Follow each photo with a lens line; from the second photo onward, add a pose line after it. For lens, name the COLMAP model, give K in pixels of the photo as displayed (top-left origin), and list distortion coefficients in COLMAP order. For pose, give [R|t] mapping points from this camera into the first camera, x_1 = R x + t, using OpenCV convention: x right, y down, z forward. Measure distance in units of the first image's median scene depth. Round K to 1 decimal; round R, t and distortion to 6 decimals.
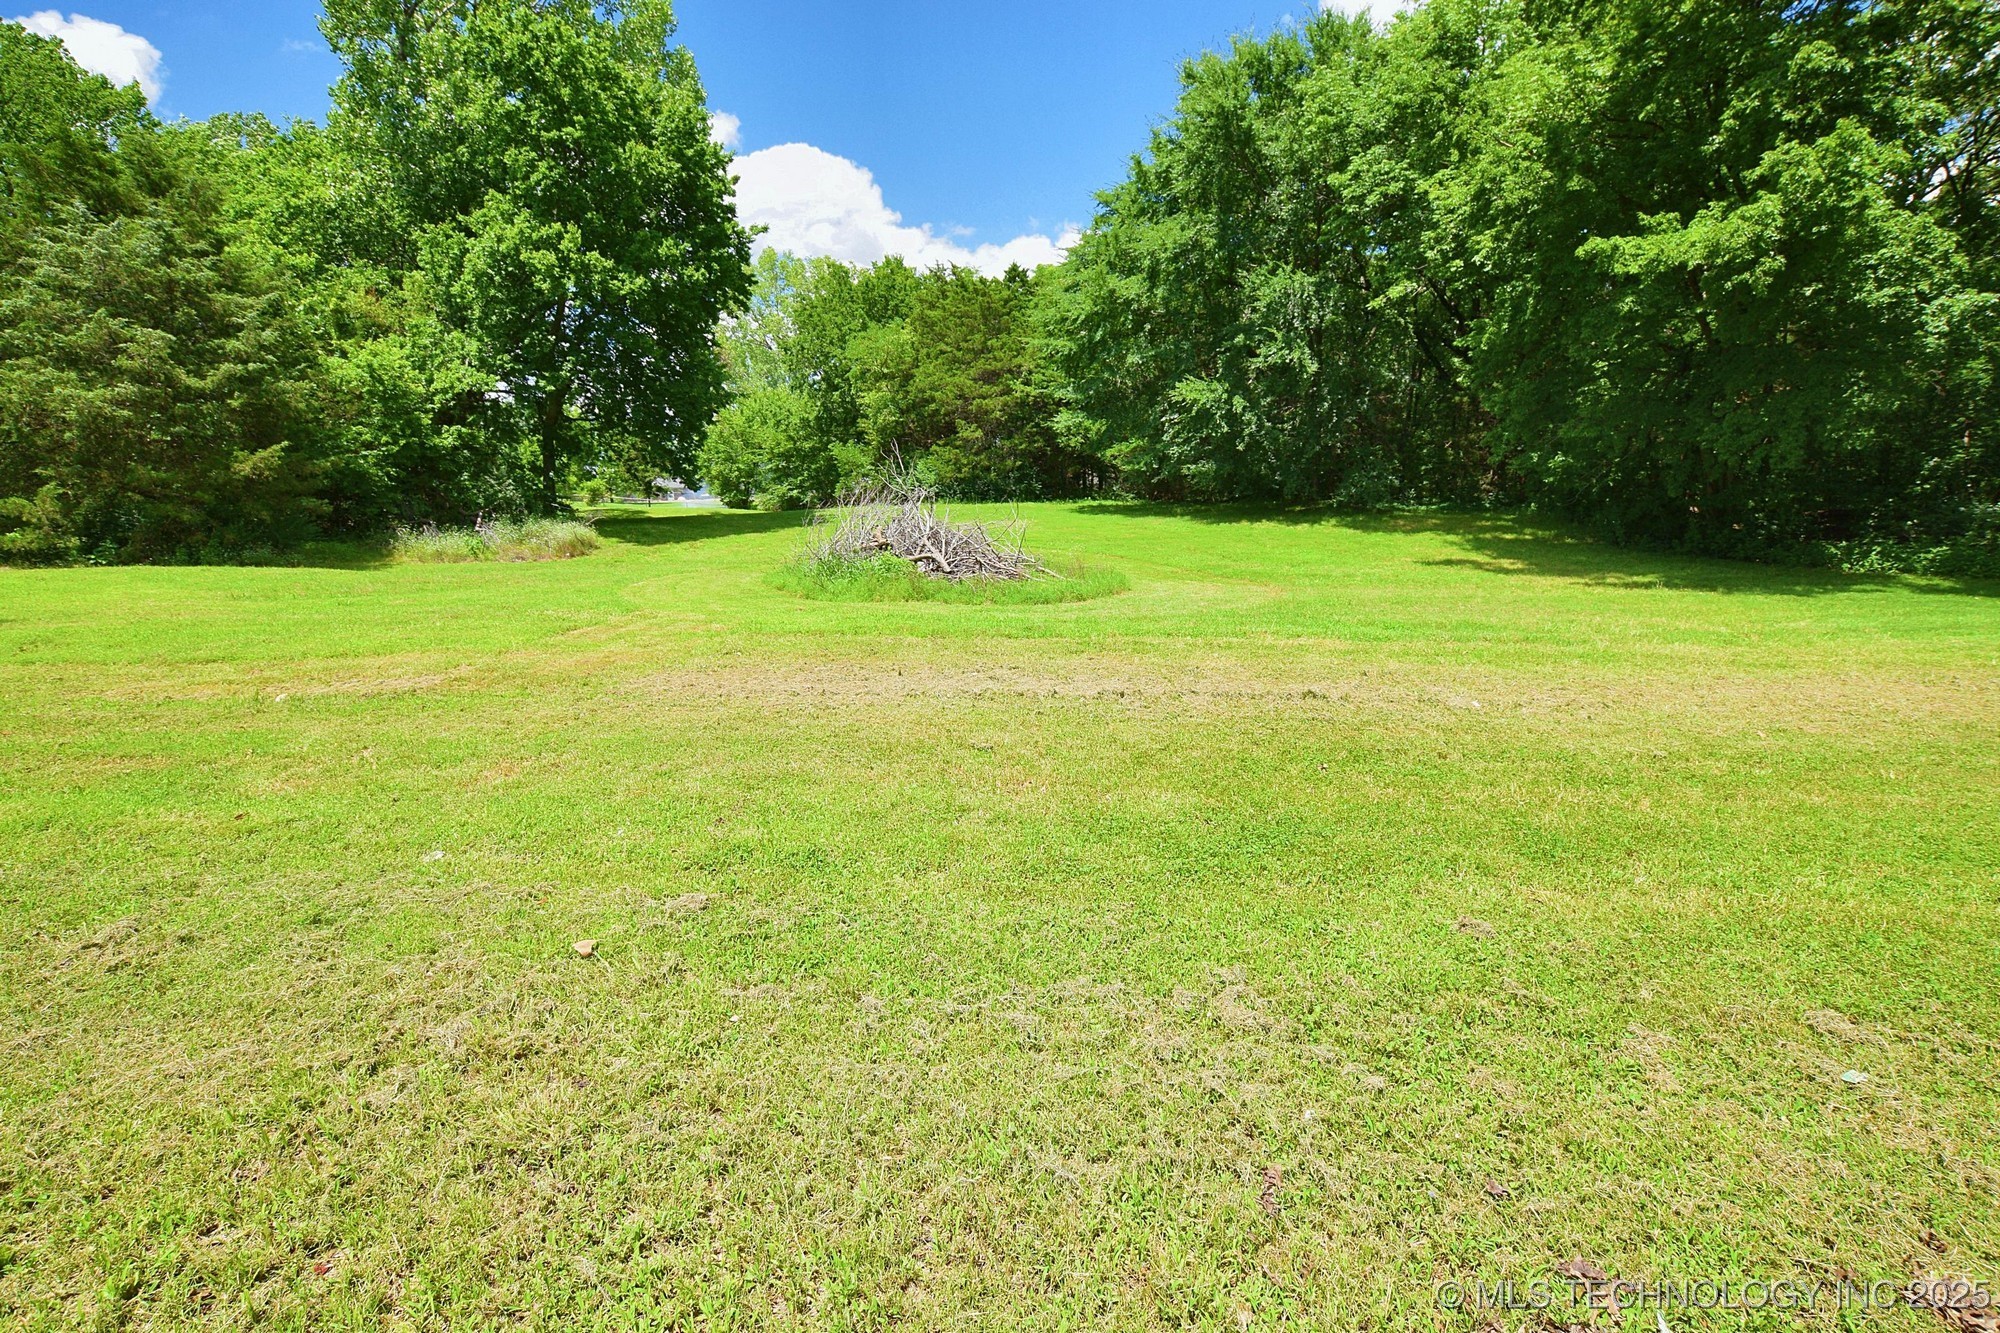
lens RADIAL K [[896.3, 0, 991.8], [0, 896.3, 655.5], [0, 0, 1]] dist [-0.027979, 0.004252]
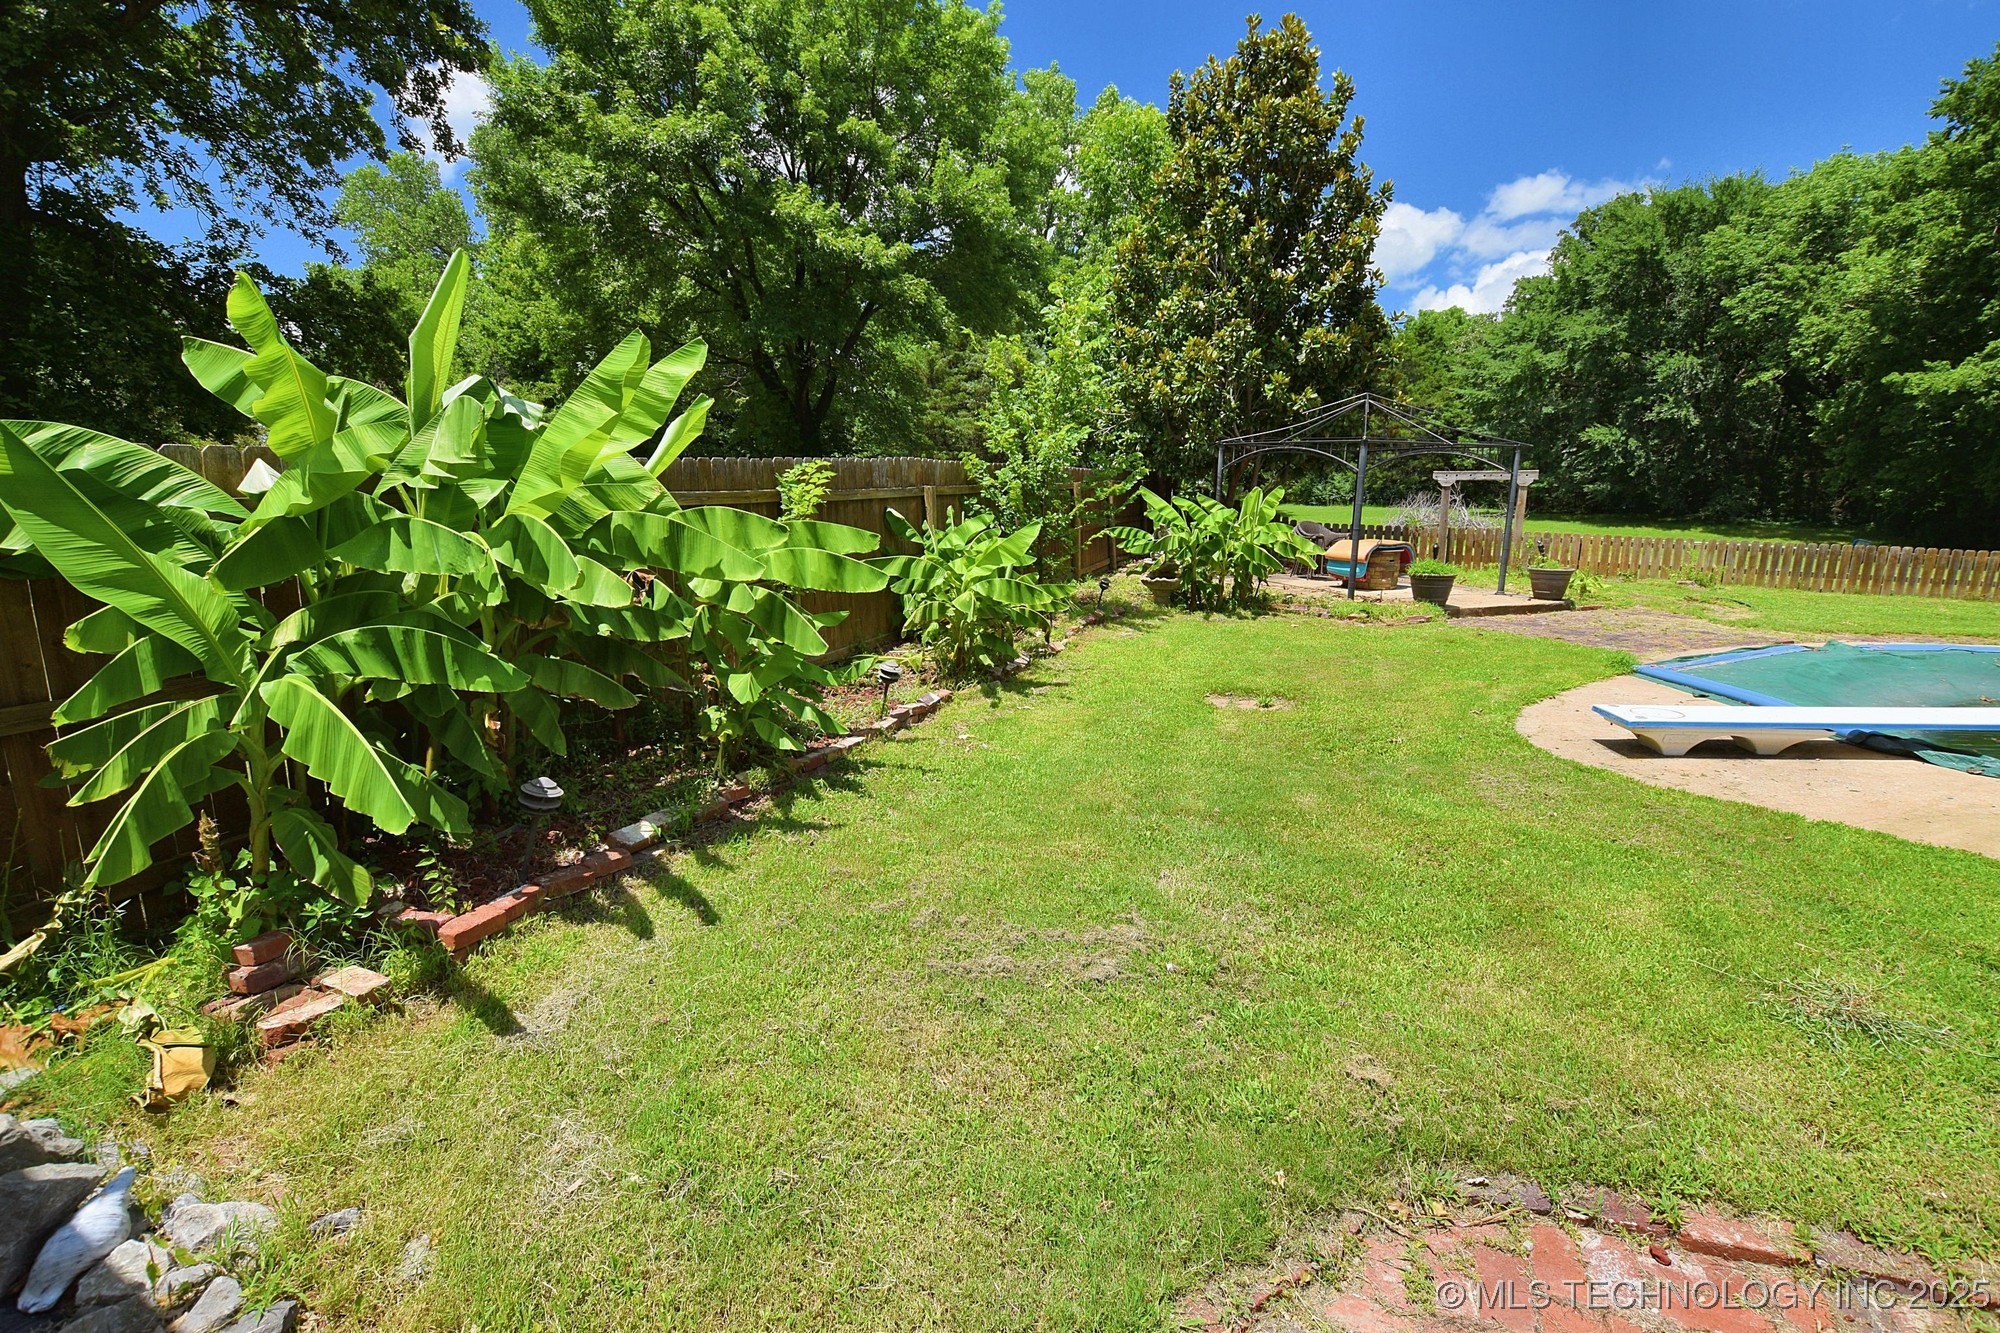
lens RADIAL K [[896.3, 0, 999.7], [0, 896.3, 658.4], [0, 0, 1]] dist [-0.027979, 0.004252]
pose [[0.960244, 0.081042, -0.267138, -0.305682], [-0.080880, 0.996656, 0.011632, 0.133086], [0.267187, 0.010437, 0.963588, -0.664736]]
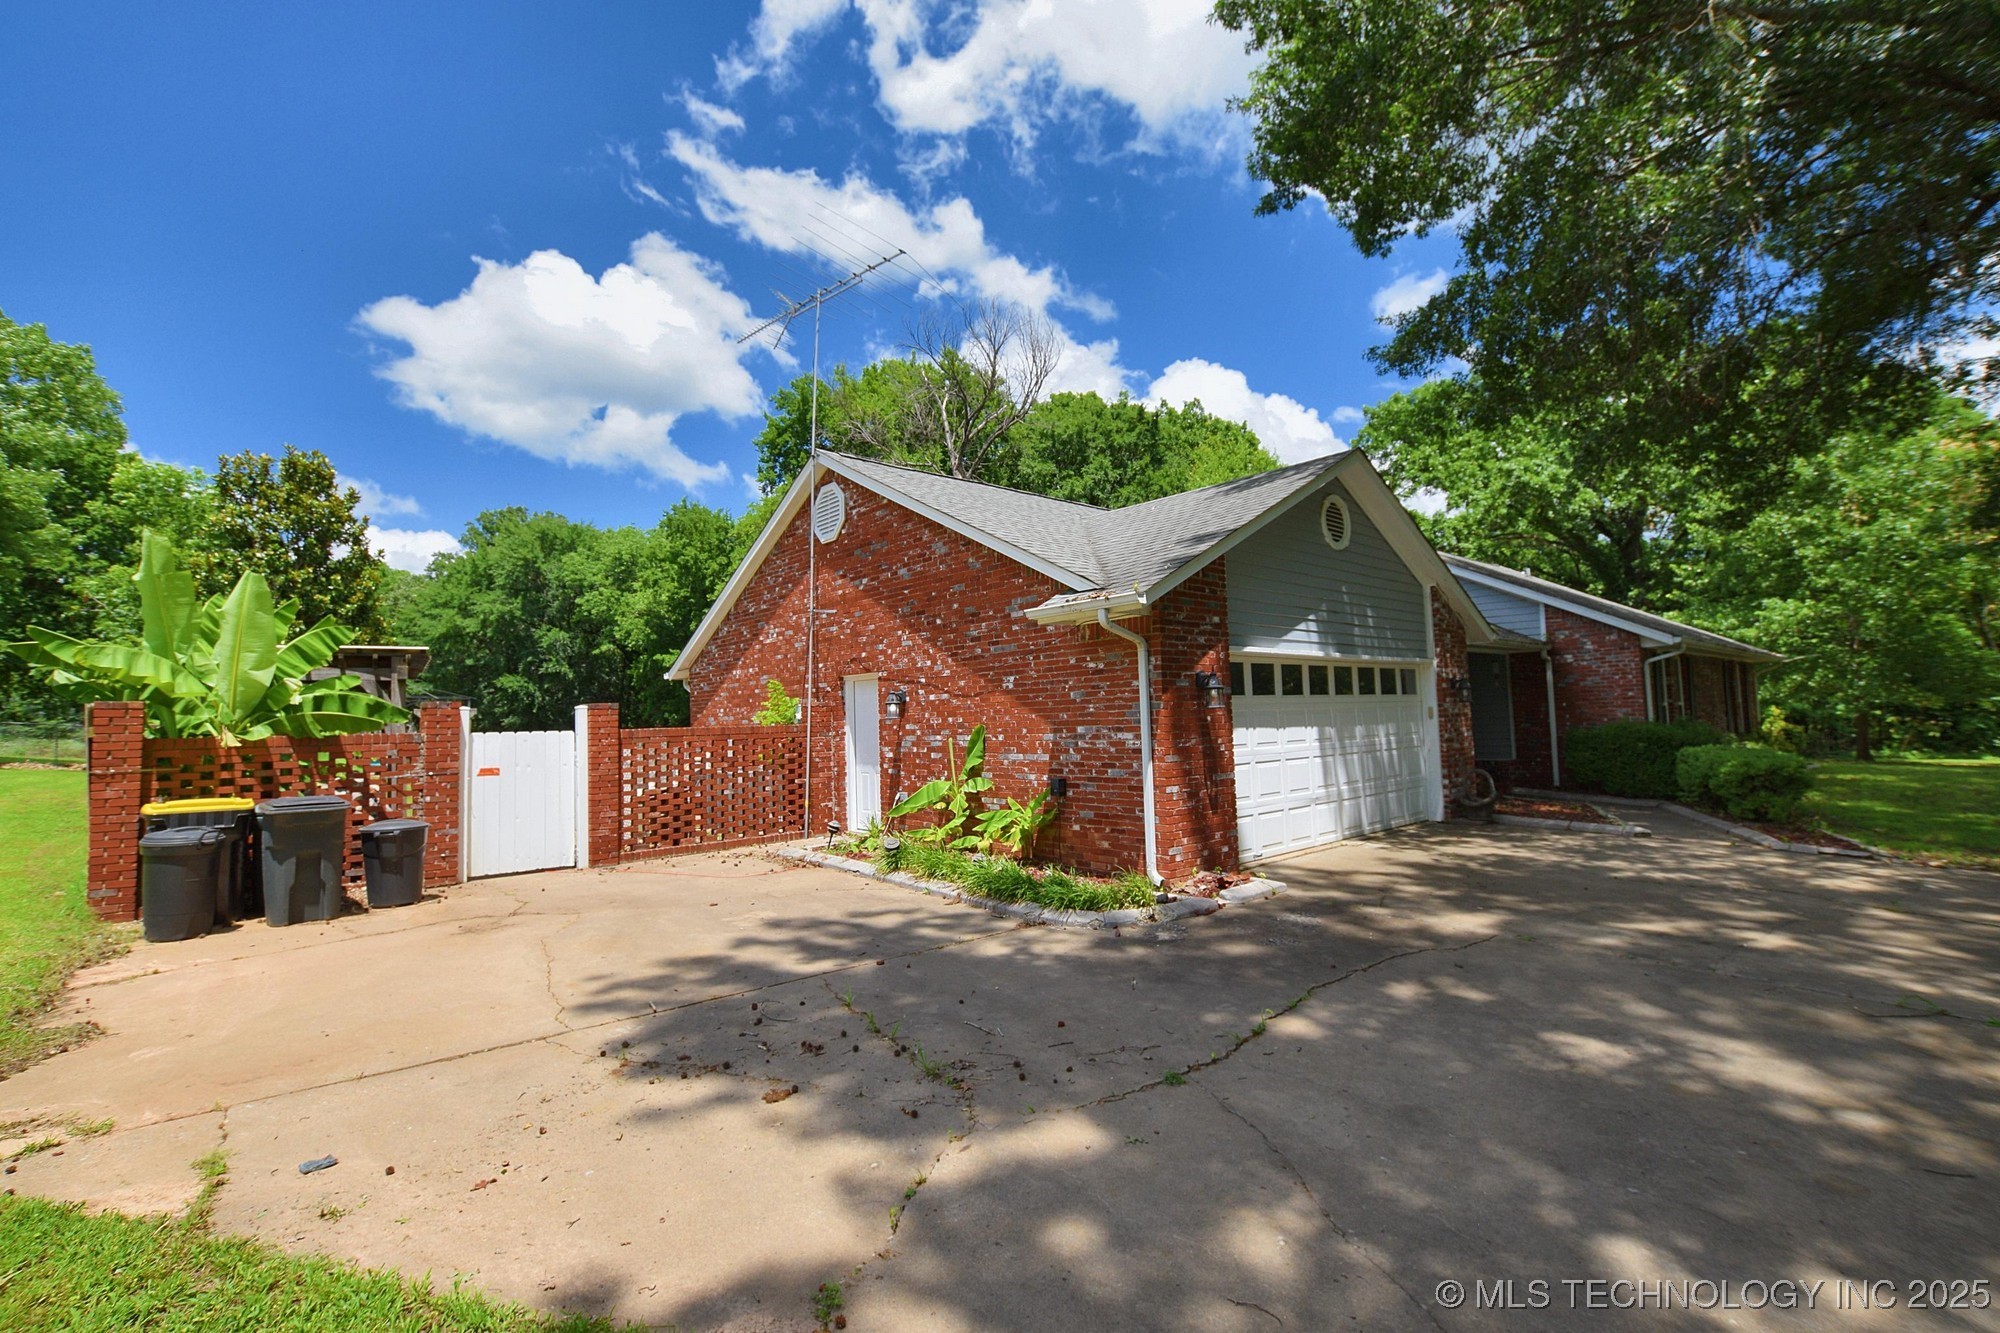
lens RADIAL K [[896.3, 0, 995.3], [0, 896.3, 653.6], [0, 0, 1]] dist [-0.027979, 0.004252]
pose [[0.696580, 0.070744, 0.713983, -0.456382], [0.127706, 0.967011, -0.220409, 0.233176], [-0.706022, 0.244712, 0.664566, -1.153562]]
